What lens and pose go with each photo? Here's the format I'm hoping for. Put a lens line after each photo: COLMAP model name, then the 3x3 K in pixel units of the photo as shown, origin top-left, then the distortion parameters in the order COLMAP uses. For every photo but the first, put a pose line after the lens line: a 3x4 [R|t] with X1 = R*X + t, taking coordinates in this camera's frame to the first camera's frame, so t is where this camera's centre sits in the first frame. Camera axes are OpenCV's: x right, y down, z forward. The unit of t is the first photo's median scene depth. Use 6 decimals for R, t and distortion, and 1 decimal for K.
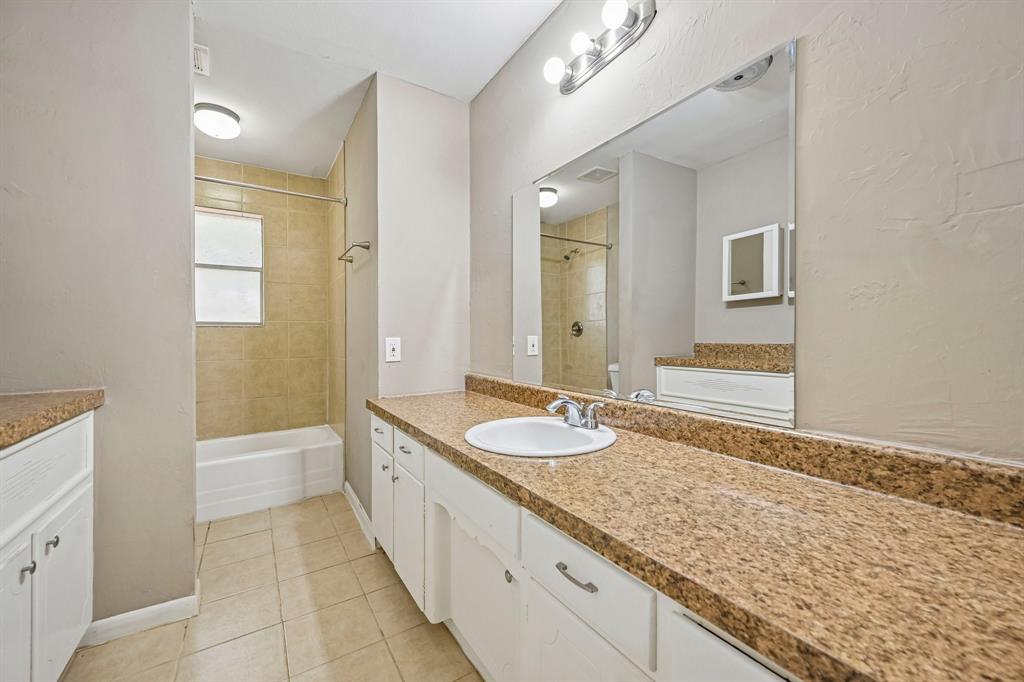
lens RADIAL K [[403.4, 0, 511.5], [0, 403.4, 340.9], [0, 0, 1]] dist [-0.001260, 0.000315]
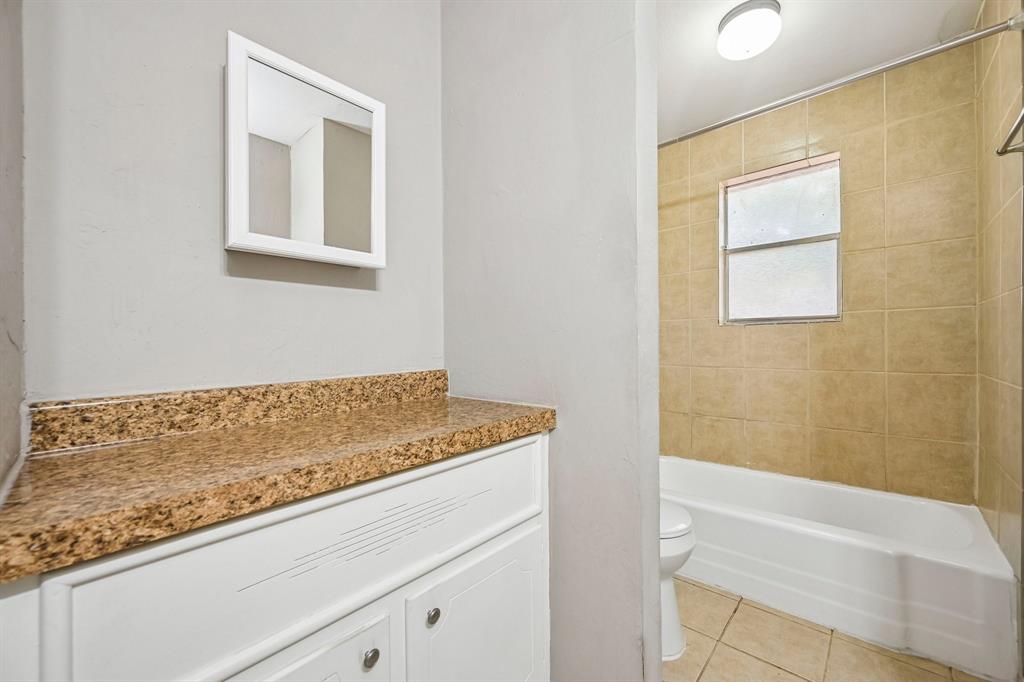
lens RADIAL K [[403.4, 0, 510.9], [0, 403.4, 340.3], [0, 0, 1]] dist [-0.001260, 0.000315]
pose [[0.257543, 0.000696, -0.966267, -0.125689], [0.003063, 0.999994, 0.001537, -0.006732], [0.966262, -0.003356, 0.257539, 0.325740]]
